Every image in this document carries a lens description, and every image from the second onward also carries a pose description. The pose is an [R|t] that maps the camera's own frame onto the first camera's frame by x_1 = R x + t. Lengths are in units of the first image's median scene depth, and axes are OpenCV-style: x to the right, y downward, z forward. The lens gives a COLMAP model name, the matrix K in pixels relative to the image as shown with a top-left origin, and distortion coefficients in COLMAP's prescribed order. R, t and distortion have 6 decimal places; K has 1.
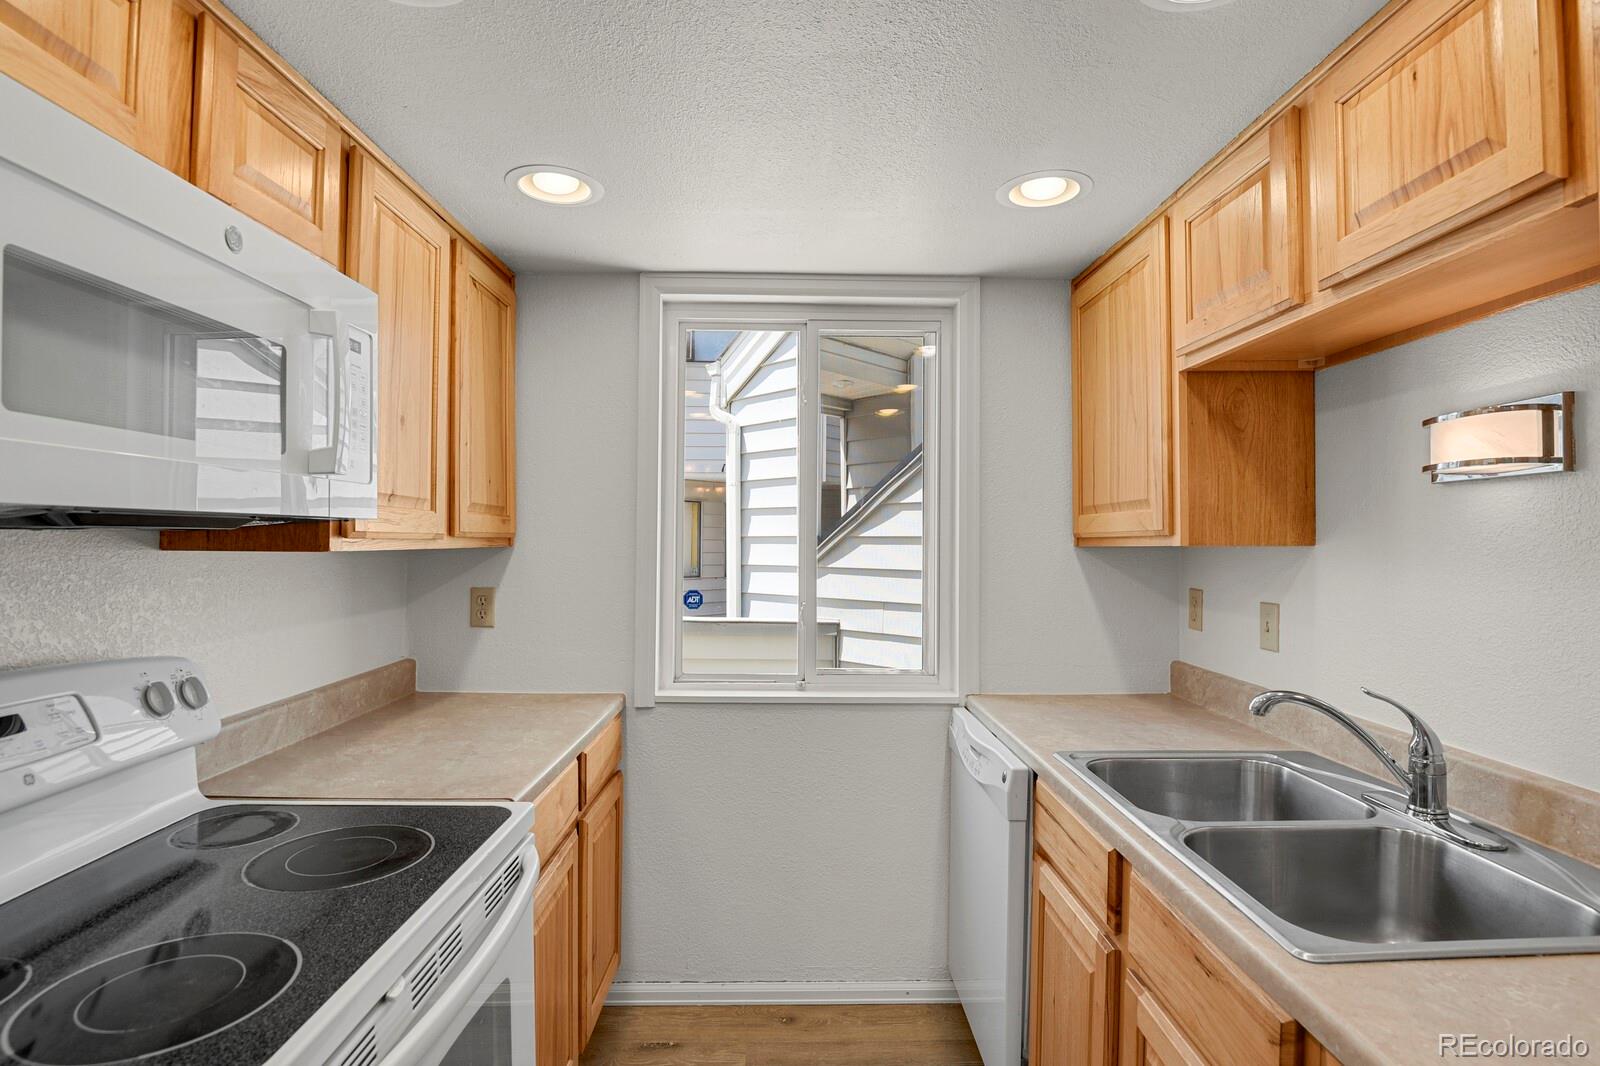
lens RADIAL K [[782.5, 0, 813.6], [0, 782.5, 534.8], [0, 0, 1]] dist [-0.028135, -0.002986]
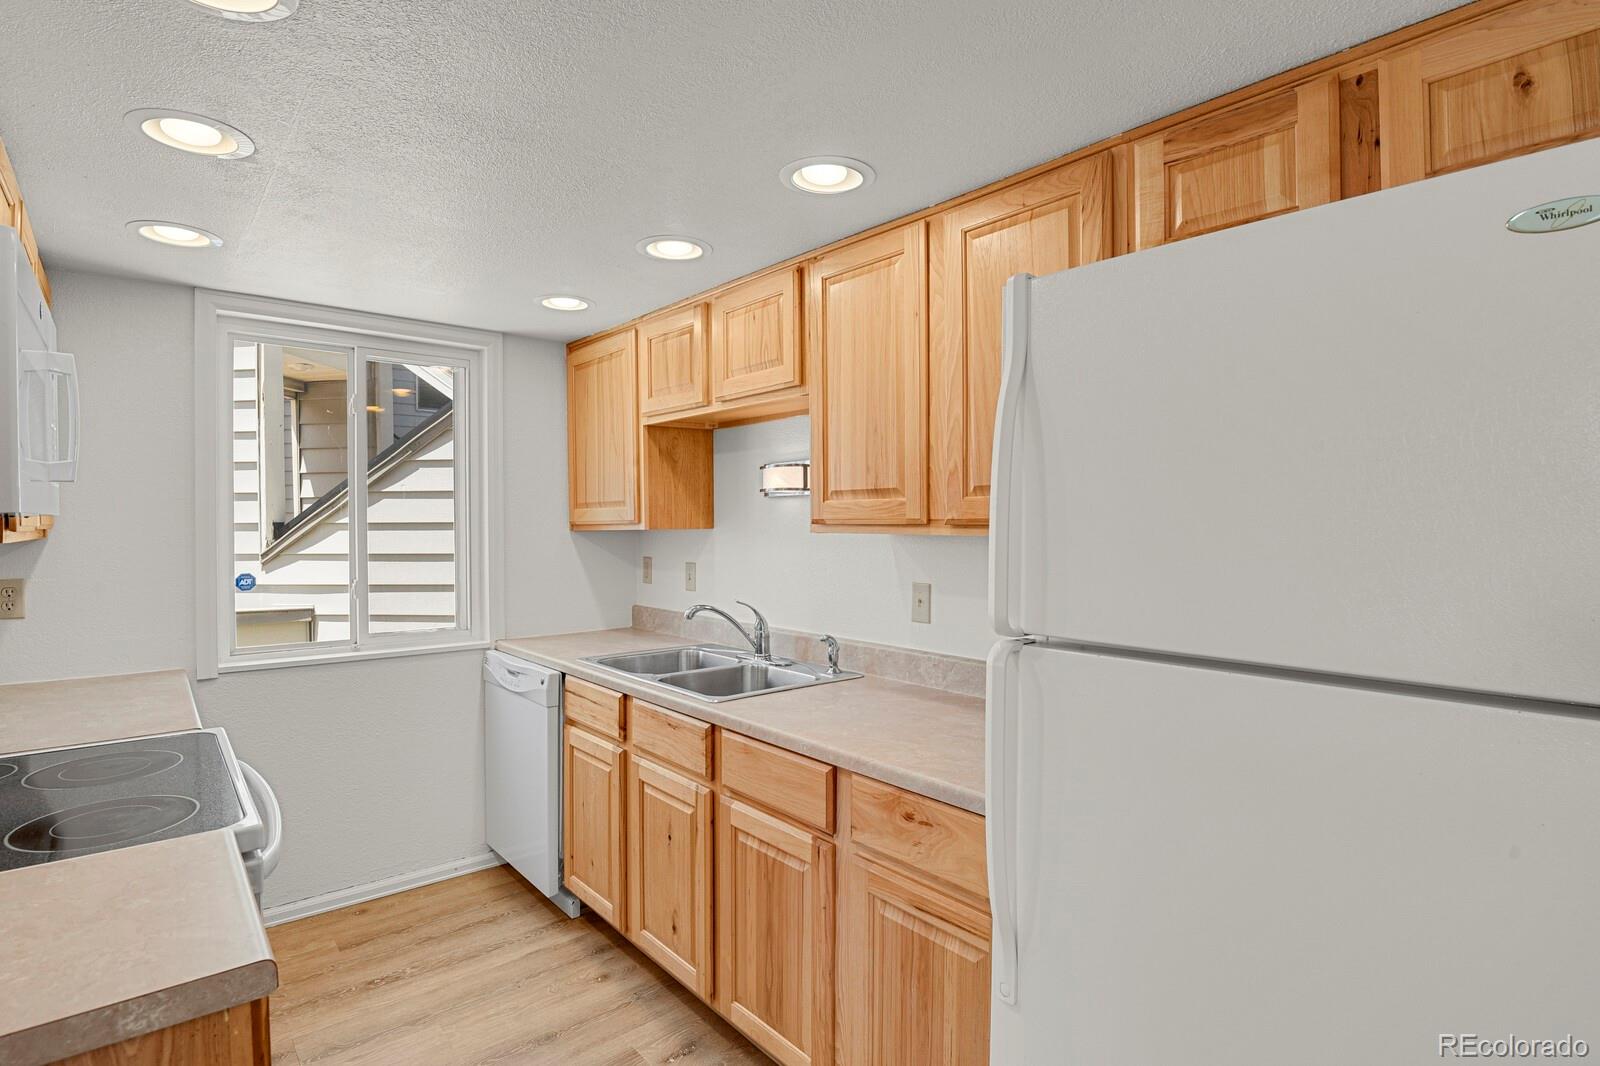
lens RADIAL K [[782.5, 0, 804.3], [0, 782.5, 532.7], [0, 0, 1]] dist [-0.028135, -0.002986]
pose [[0.770134, -0.014433, 0.637719, -0.338064], [0.002179, 0.999798, 0.019996, -0.012127], [-0.637878, -0.014010, 0.770010, -0.519403]]
